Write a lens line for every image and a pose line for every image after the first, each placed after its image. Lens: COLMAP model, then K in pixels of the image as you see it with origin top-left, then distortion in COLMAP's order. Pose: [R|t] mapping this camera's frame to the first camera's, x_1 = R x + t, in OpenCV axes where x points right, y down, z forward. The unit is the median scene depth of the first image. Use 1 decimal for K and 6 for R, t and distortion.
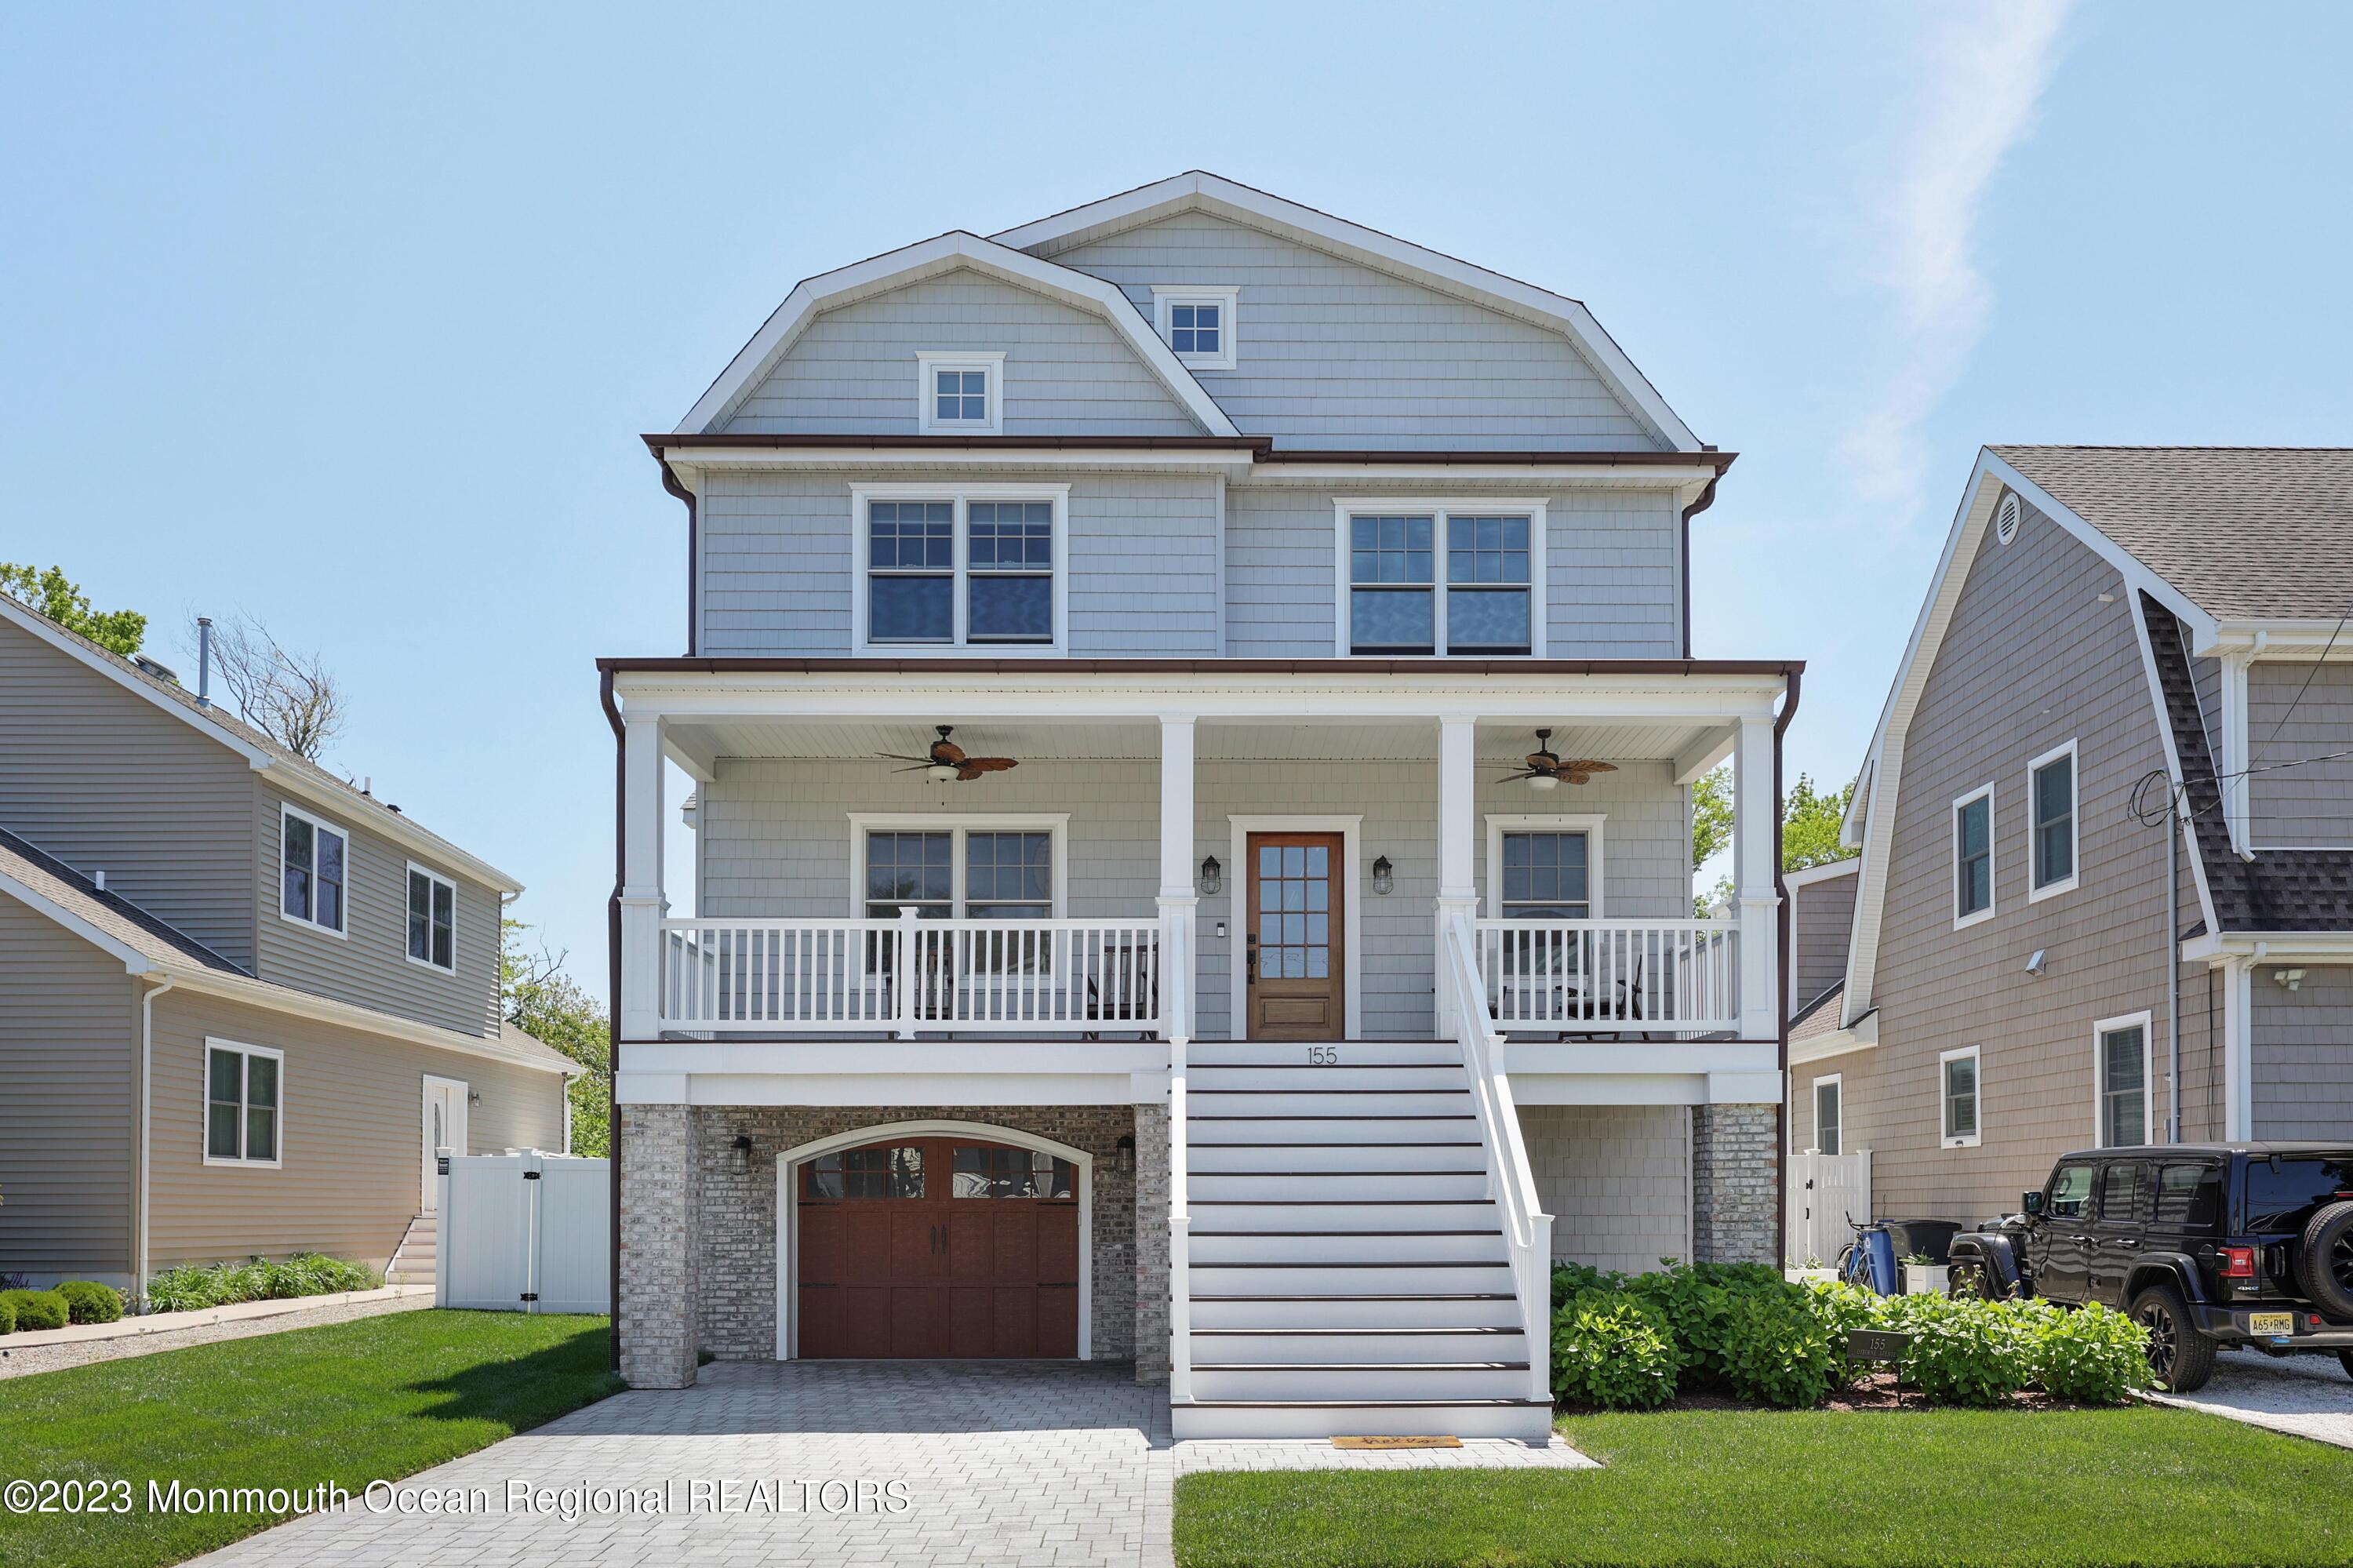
lens RADIAL K [[2277.9, 0, 1176.5], [0, 2277.9, 784.0], [0, 0, 1]] dist [-0.002011, 0.013085]
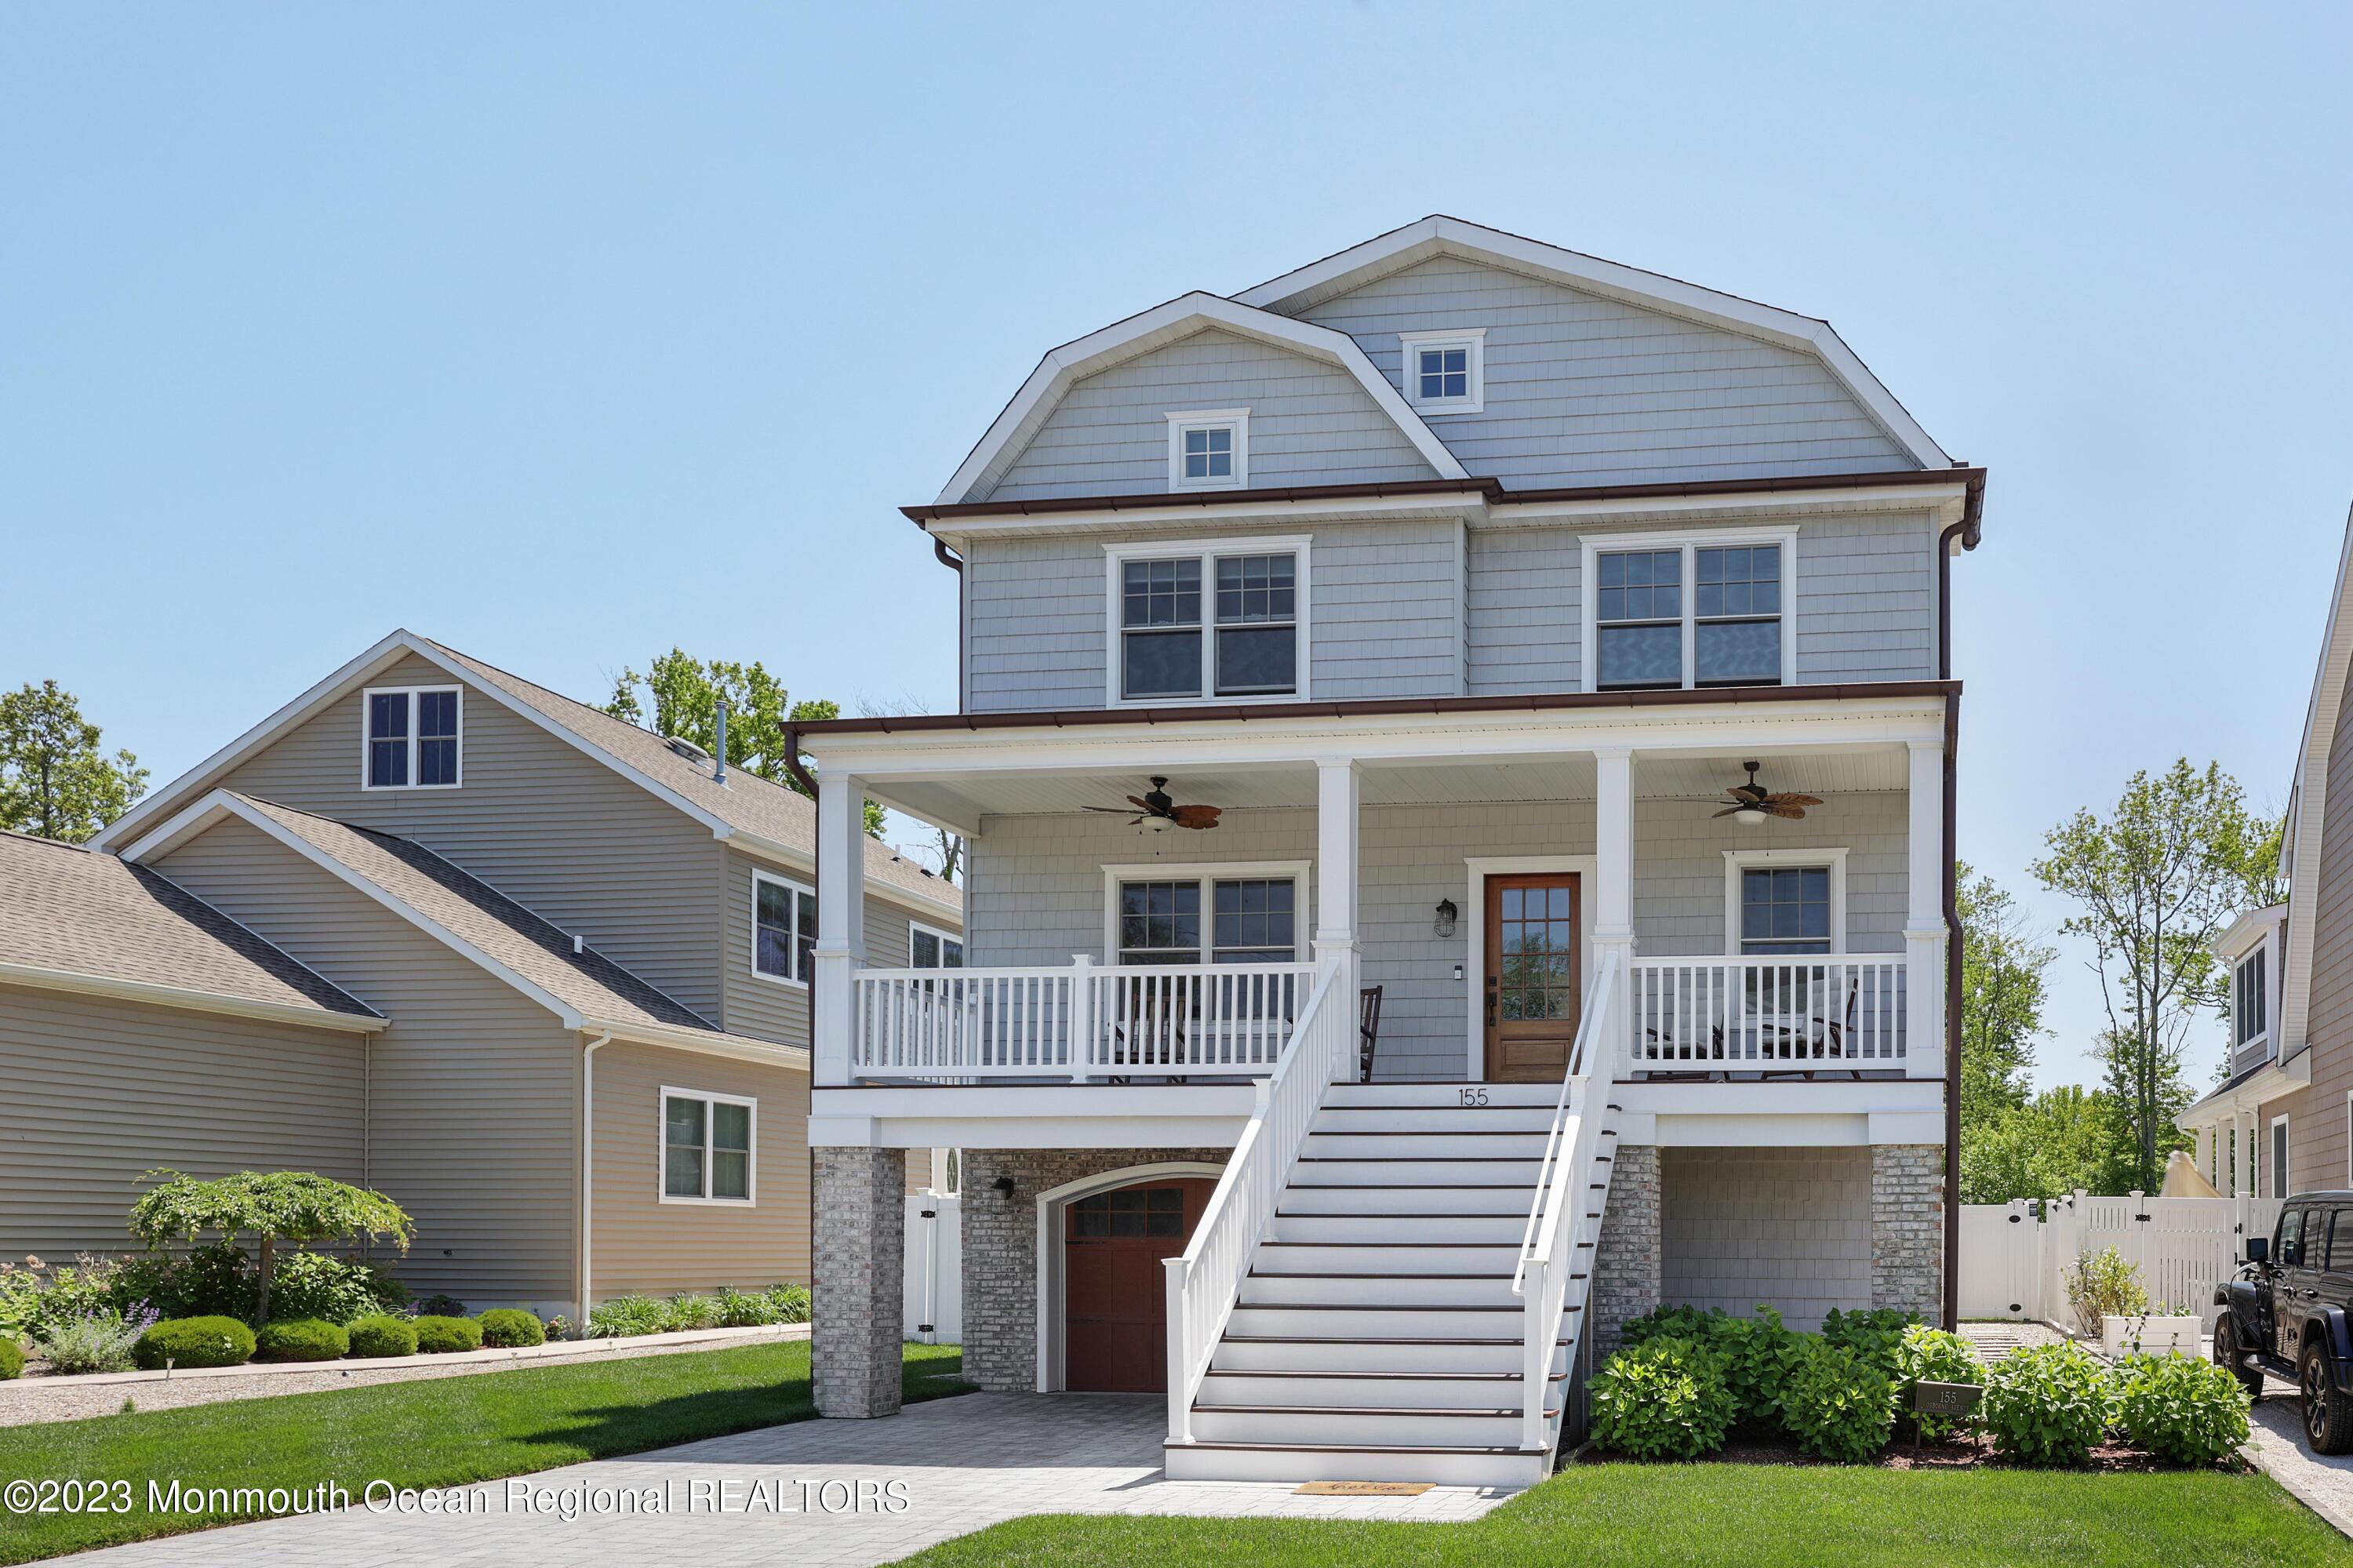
lens RADIAL K [[2200.1, 0, 1474.7], [0, 2200.1, 877.1], [0, 0, 1]] dist [0.000647, 0.000462]
pose [[0.984818, -0.022596, -0.172113, 0.194151], [0.025639, 0.999551, 0.015479, 0.007155], [0.171686, -0.019657, 0.984956, 0.047778]]
